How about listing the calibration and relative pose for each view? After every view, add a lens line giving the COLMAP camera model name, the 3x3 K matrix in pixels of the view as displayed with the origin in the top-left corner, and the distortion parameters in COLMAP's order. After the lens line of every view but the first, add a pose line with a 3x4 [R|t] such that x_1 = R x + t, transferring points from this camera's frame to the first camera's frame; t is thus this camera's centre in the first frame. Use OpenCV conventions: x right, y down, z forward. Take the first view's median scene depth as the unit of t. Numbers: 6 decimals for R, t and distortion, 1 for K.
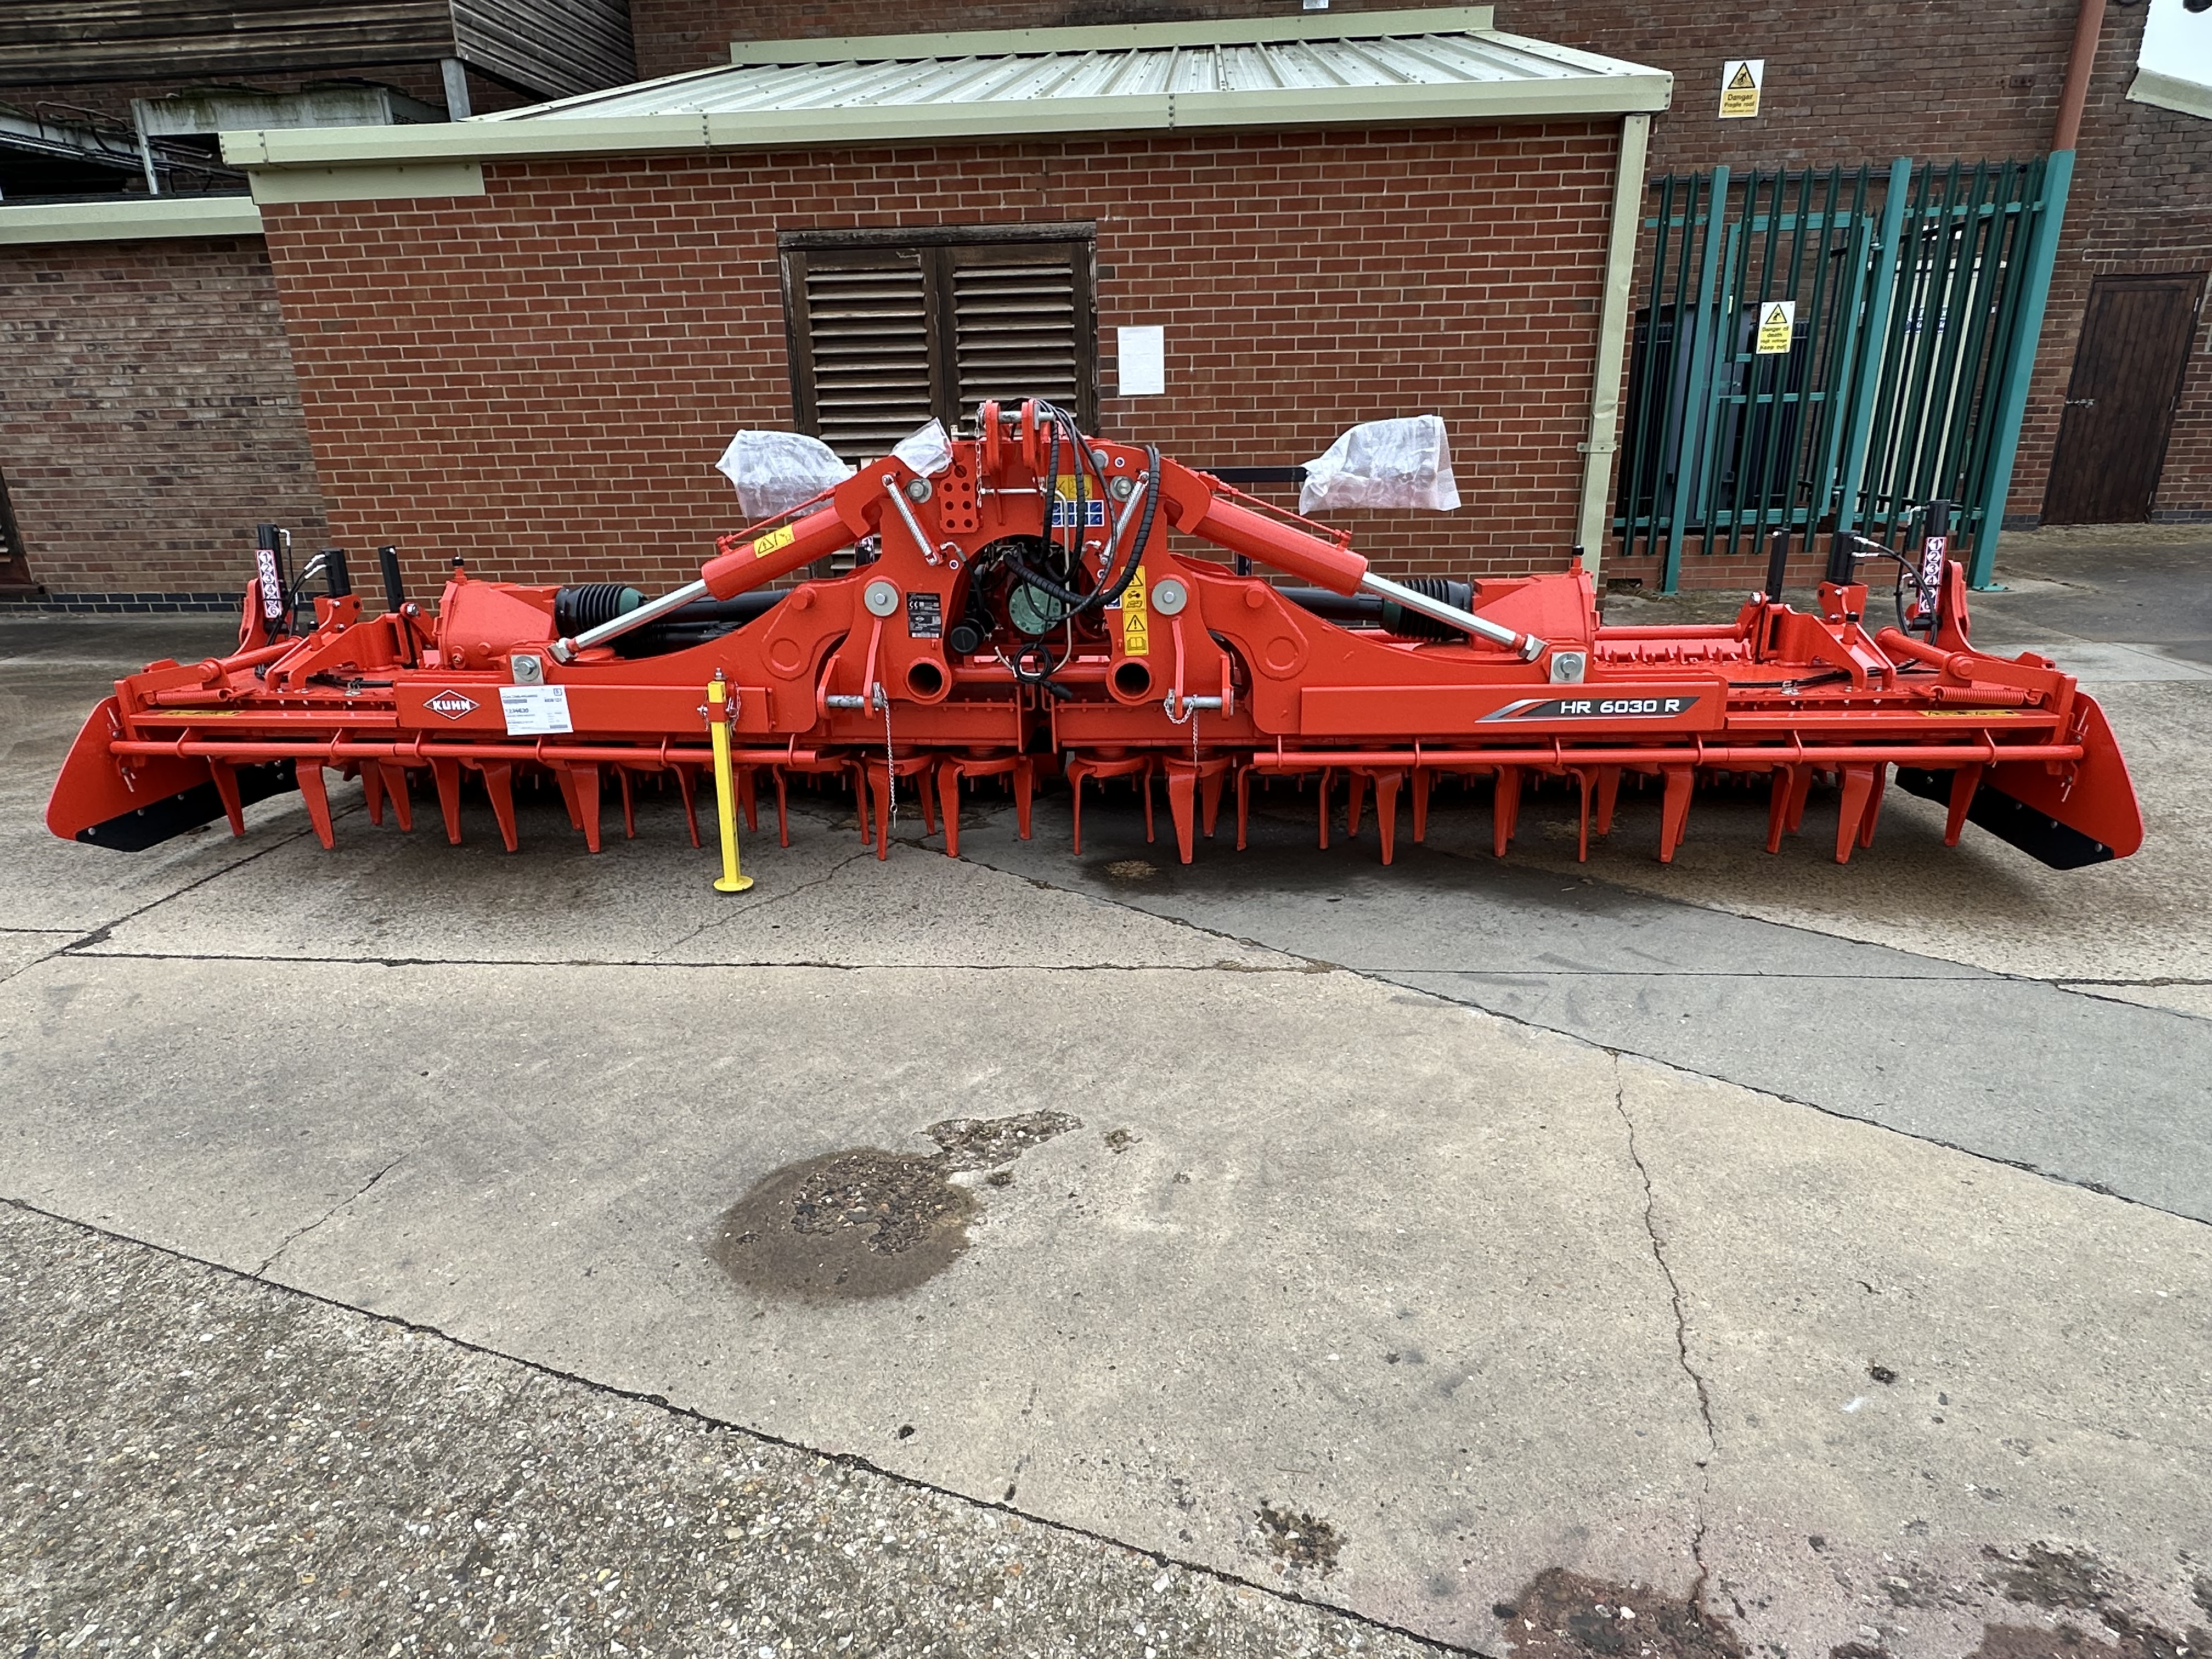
lens RADIAL K [[1269.1, 0, 1112.9], [0, 1269.1, 830.3], [0, 0, 1]] dist [-0.002658, -0.000871]
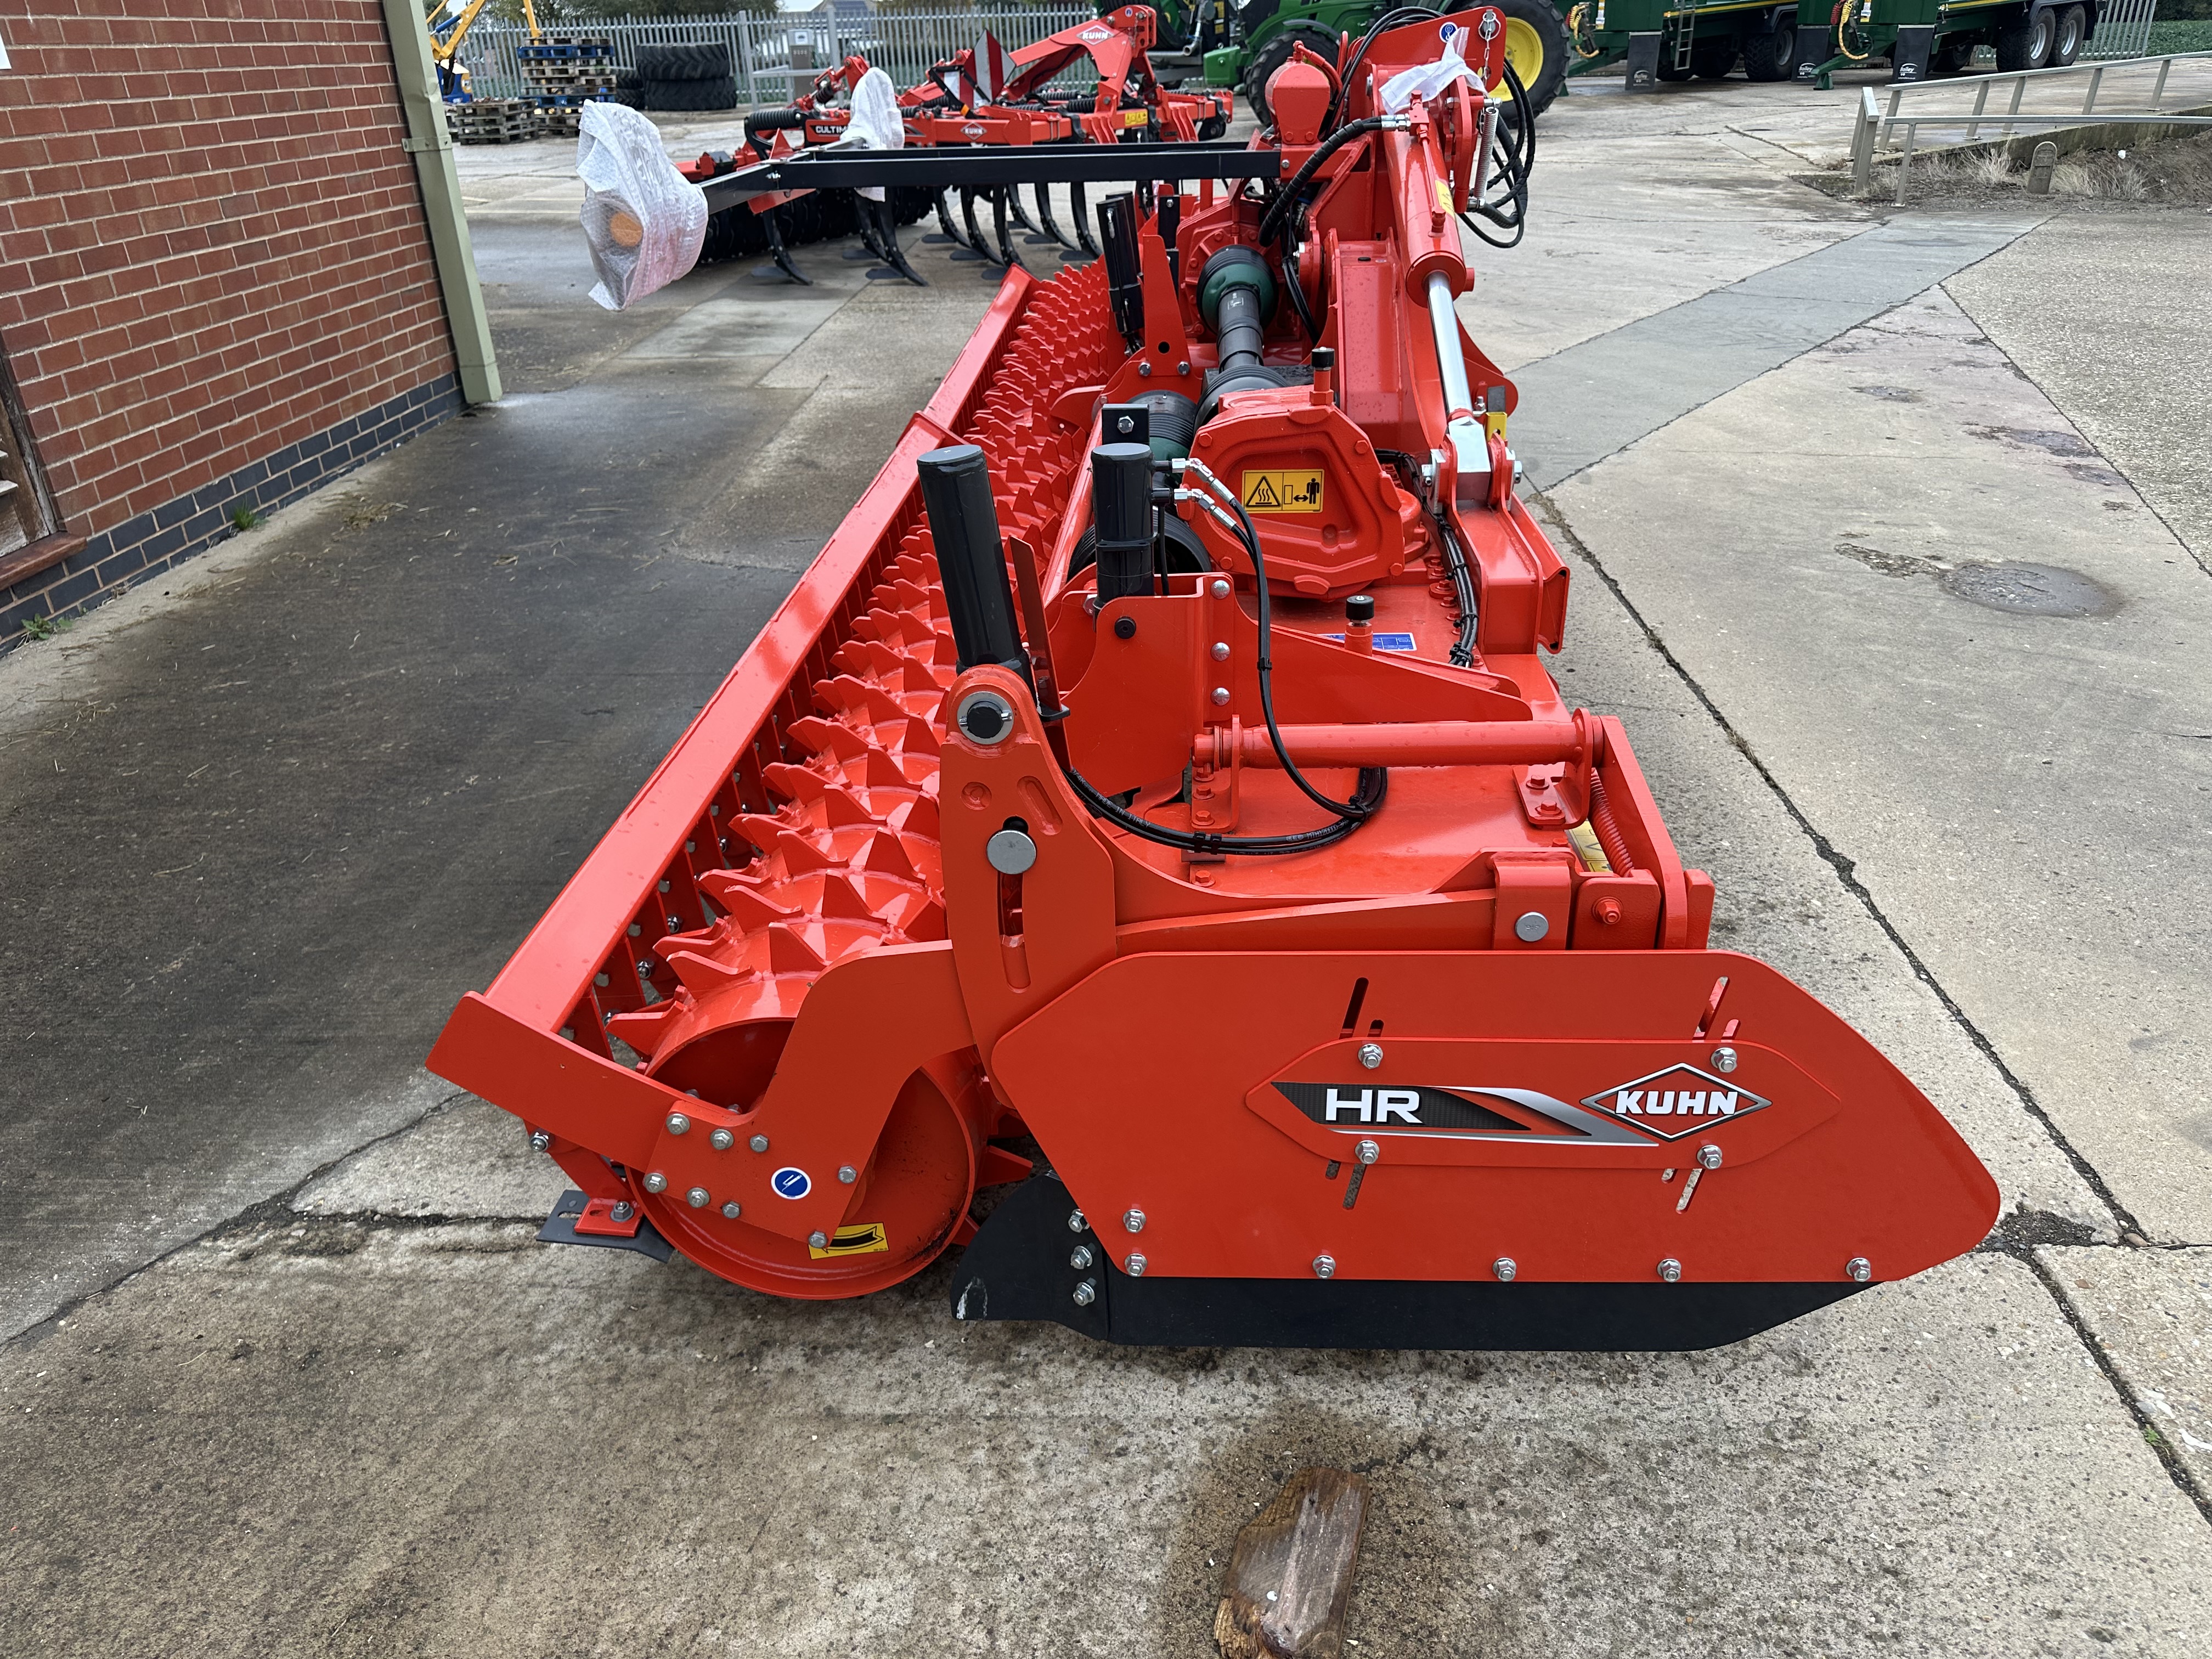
lens RADIAL K [[1561.7, 0, 1102.8], [0, 1561.7, 831.0], [0, 0, 1]] dist [0.024522, -0.030203]
pose [[-0.031353, -0.430259, 0.902161, -0.651243], [0.359960, 0.837179, 0.411777, -0.195931], [-0.932441, 0.337652, 0.128627, 0.631689]]
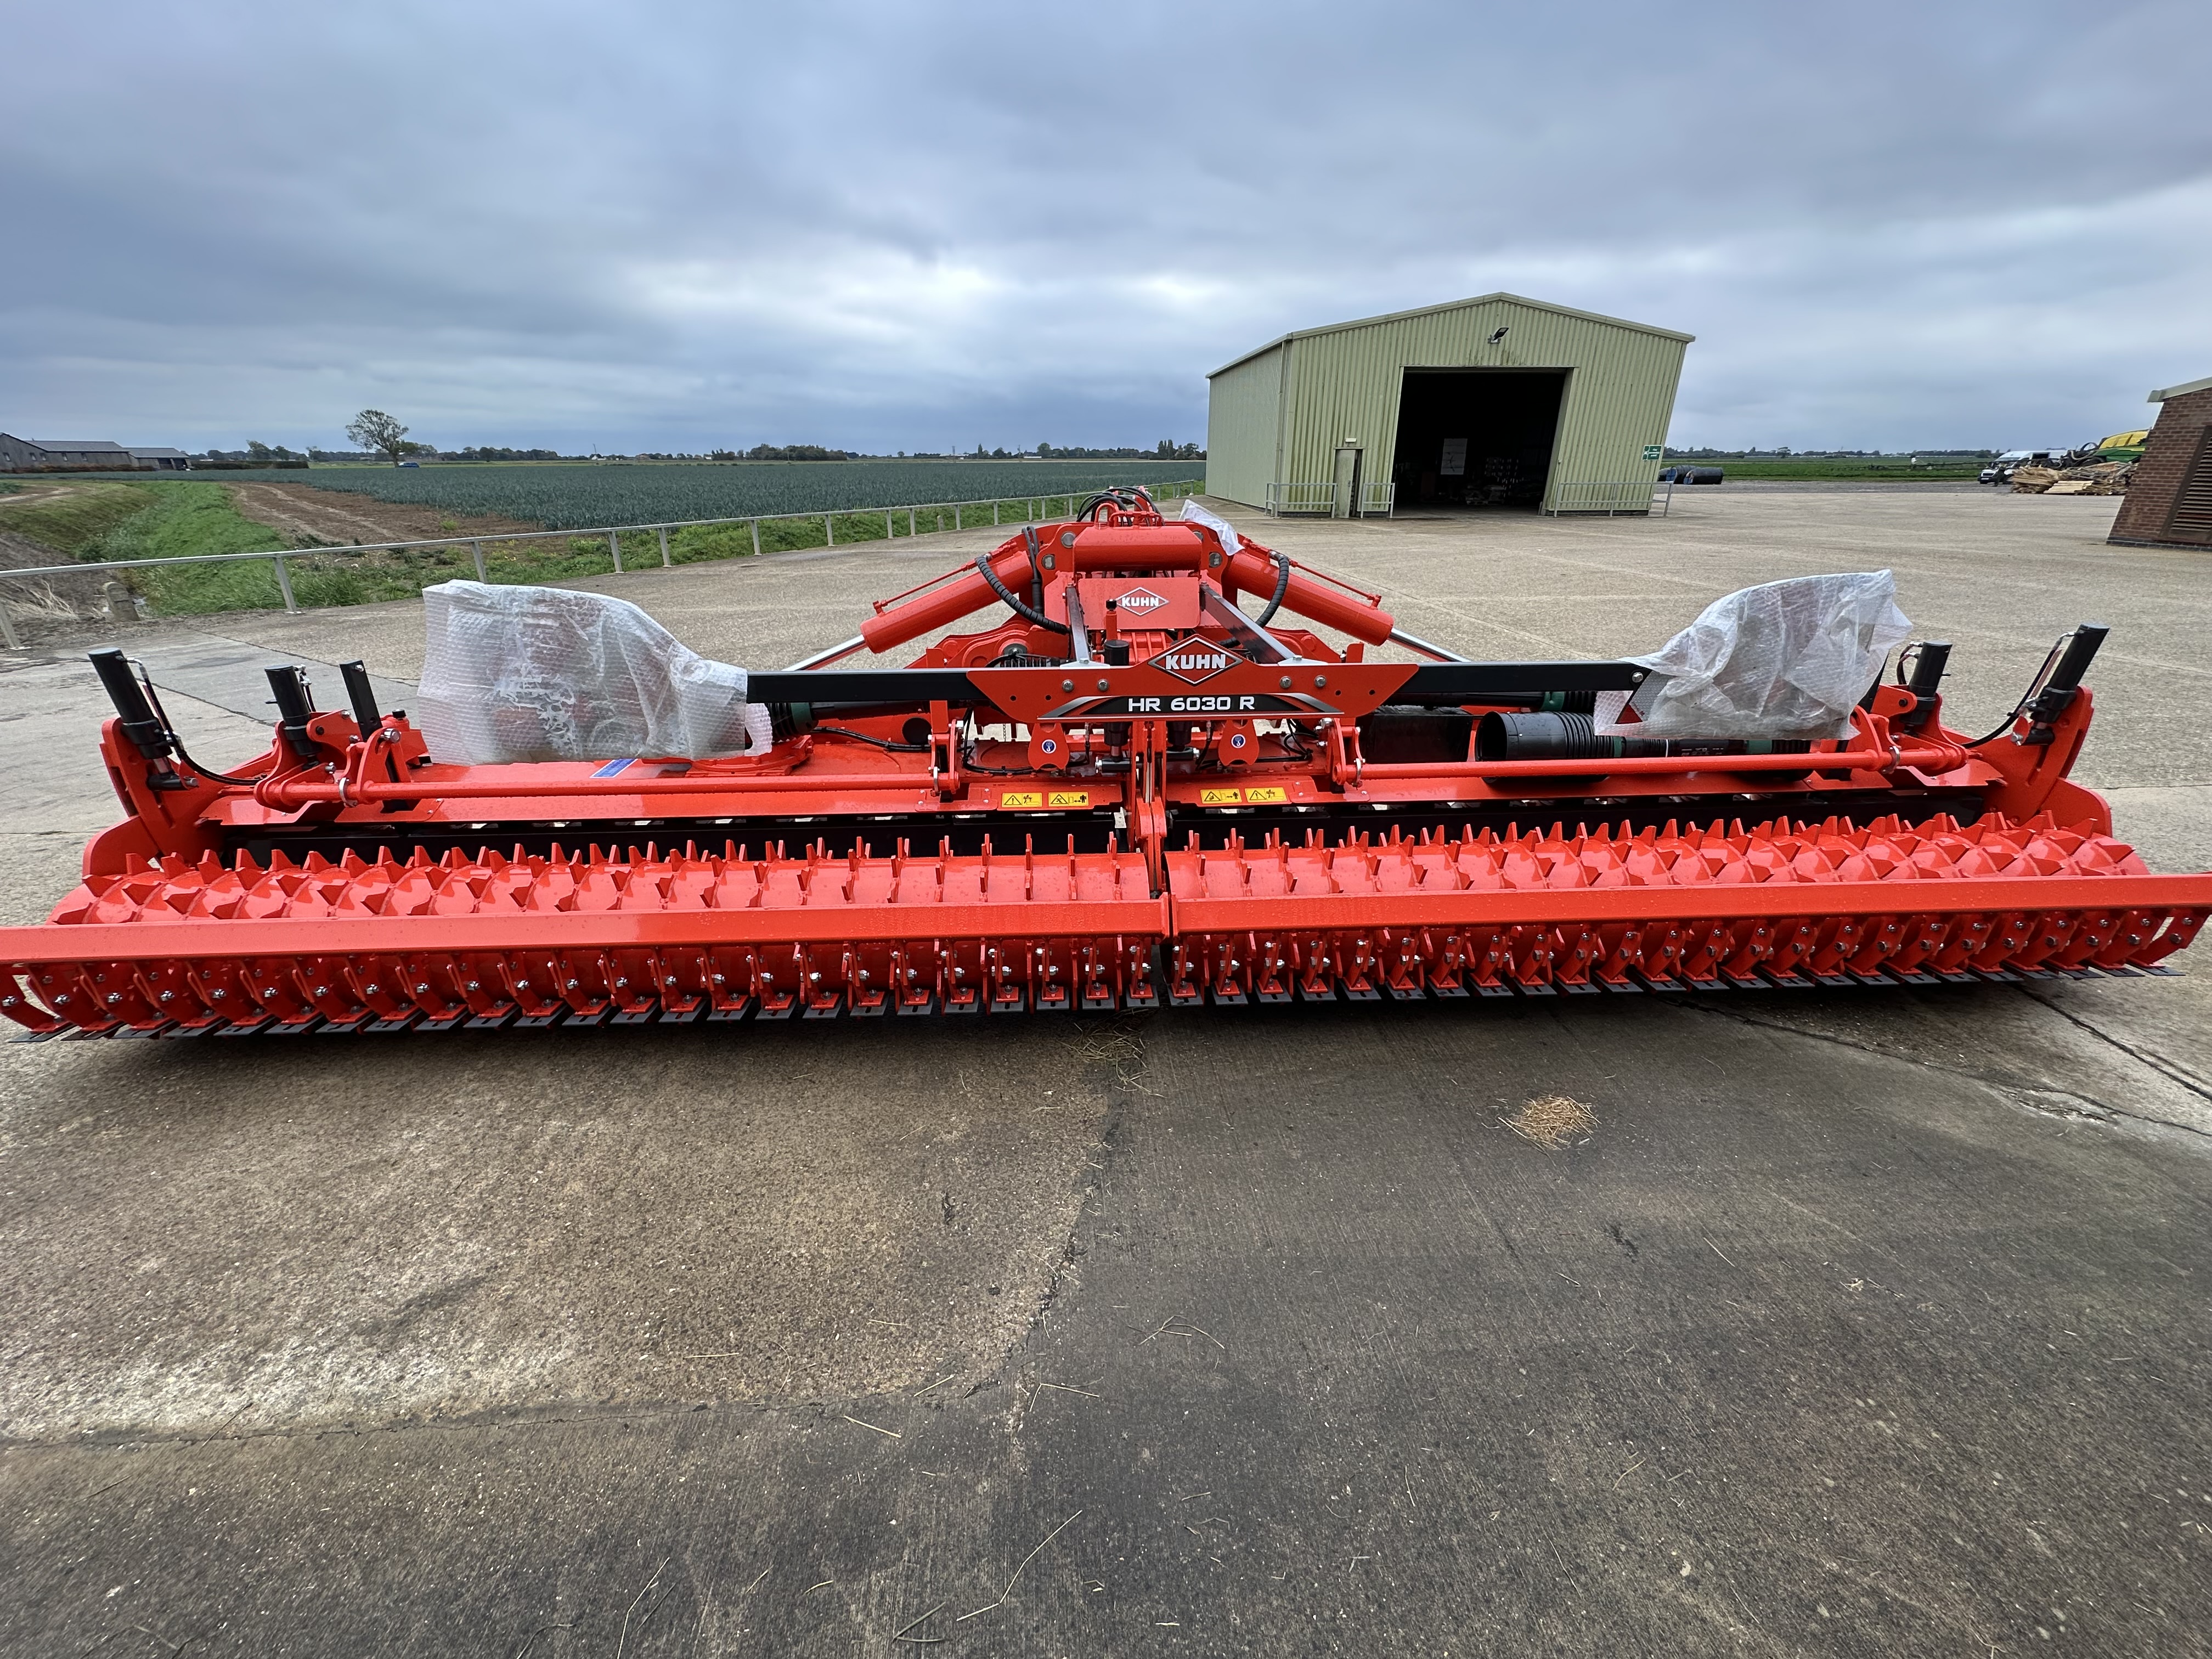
lens RADIAL K [[888.4, 0, 1113.8], [0, 888.4, 828.9], [0, 0, 1]] dist [-0.005732, 0.001048]
pose [[-0.990164, 0.075879, -0.117551, 0.035487], [-0.022506, 0.742850, 0.669080, -0.342388], [0.138092, 0.665144, -0.733835, 0.943356]]
